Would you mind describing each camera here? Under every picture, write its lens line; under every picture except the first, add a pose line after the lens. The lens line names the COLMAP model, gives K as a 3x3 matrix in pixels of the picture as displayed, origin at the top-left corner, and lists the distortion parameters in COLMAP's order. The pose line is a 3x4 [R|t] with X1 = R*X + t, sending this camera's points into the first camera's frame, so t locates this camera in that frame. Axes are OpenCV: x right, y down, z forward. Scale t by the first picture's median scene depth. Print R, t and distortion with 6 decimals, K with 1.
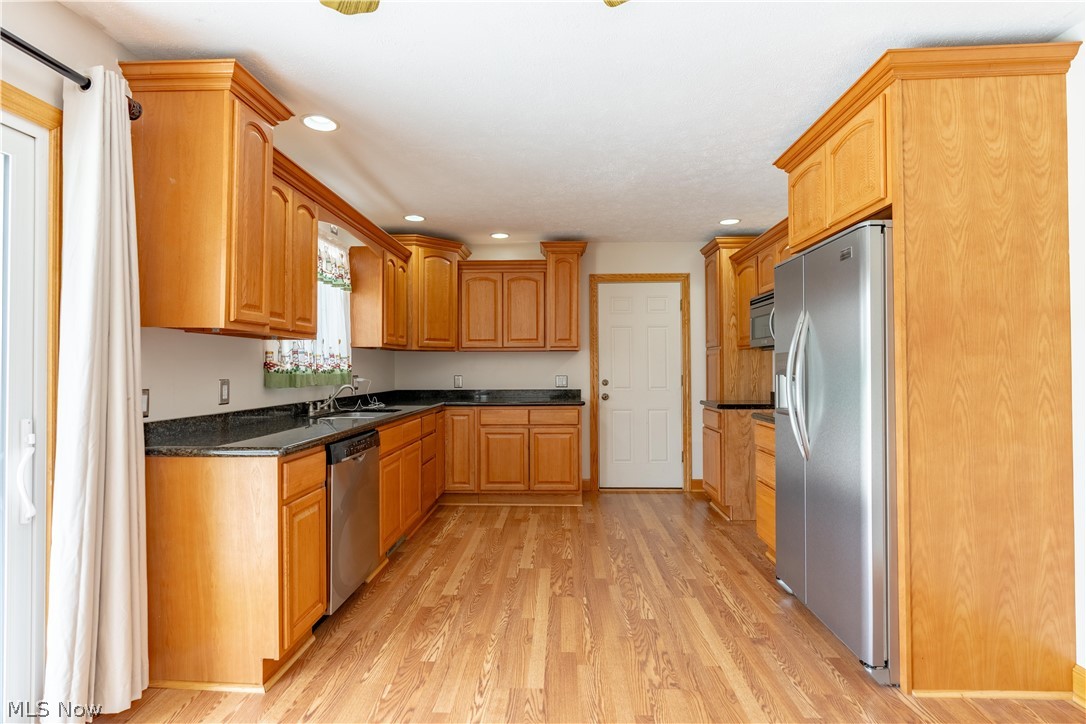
lens RADIAL K [[534.2, 0, 538.9], [0, 534.2, 365.3], [0, 0, 1]] dist [0.000701, 0.000530]
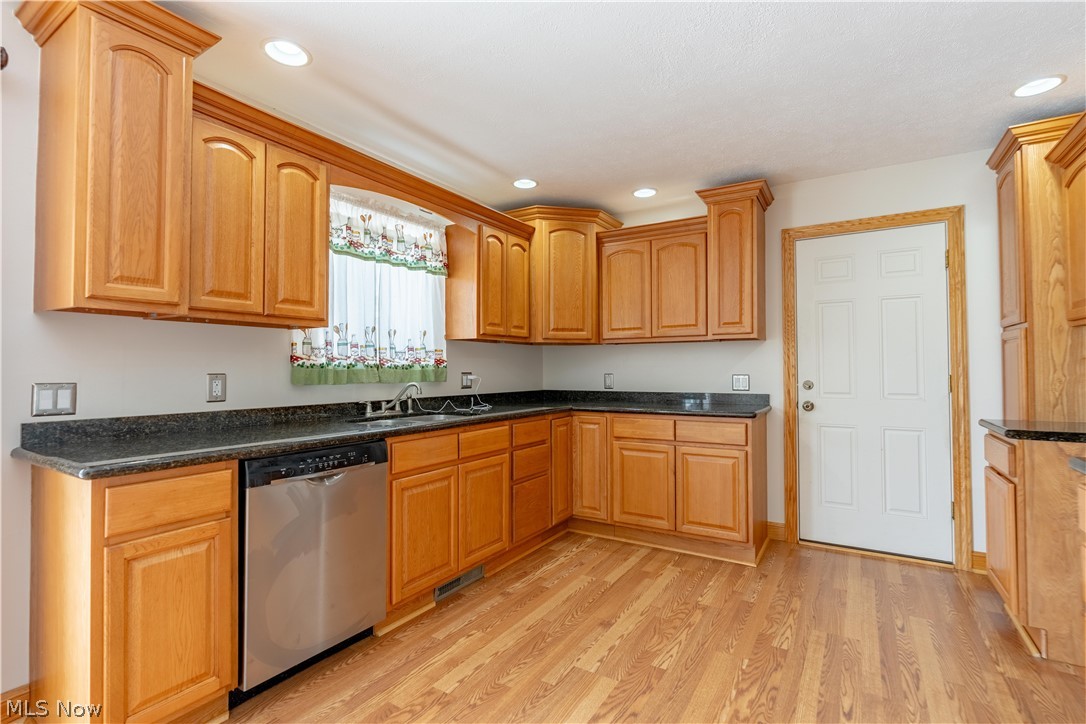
lens RADIAL K [[508.0, 0, 542.5], [0, 508.0, 359.6], [0, 0, 1]] dist [-0.000533, 0.001278]
pose [[0.870163, -0.008590, -0.492689, 0.174540], [0.002116, 0.999904, -0.013696, 0.009481], [0.492759, 0.010875, 0.870098, 0.317475]]
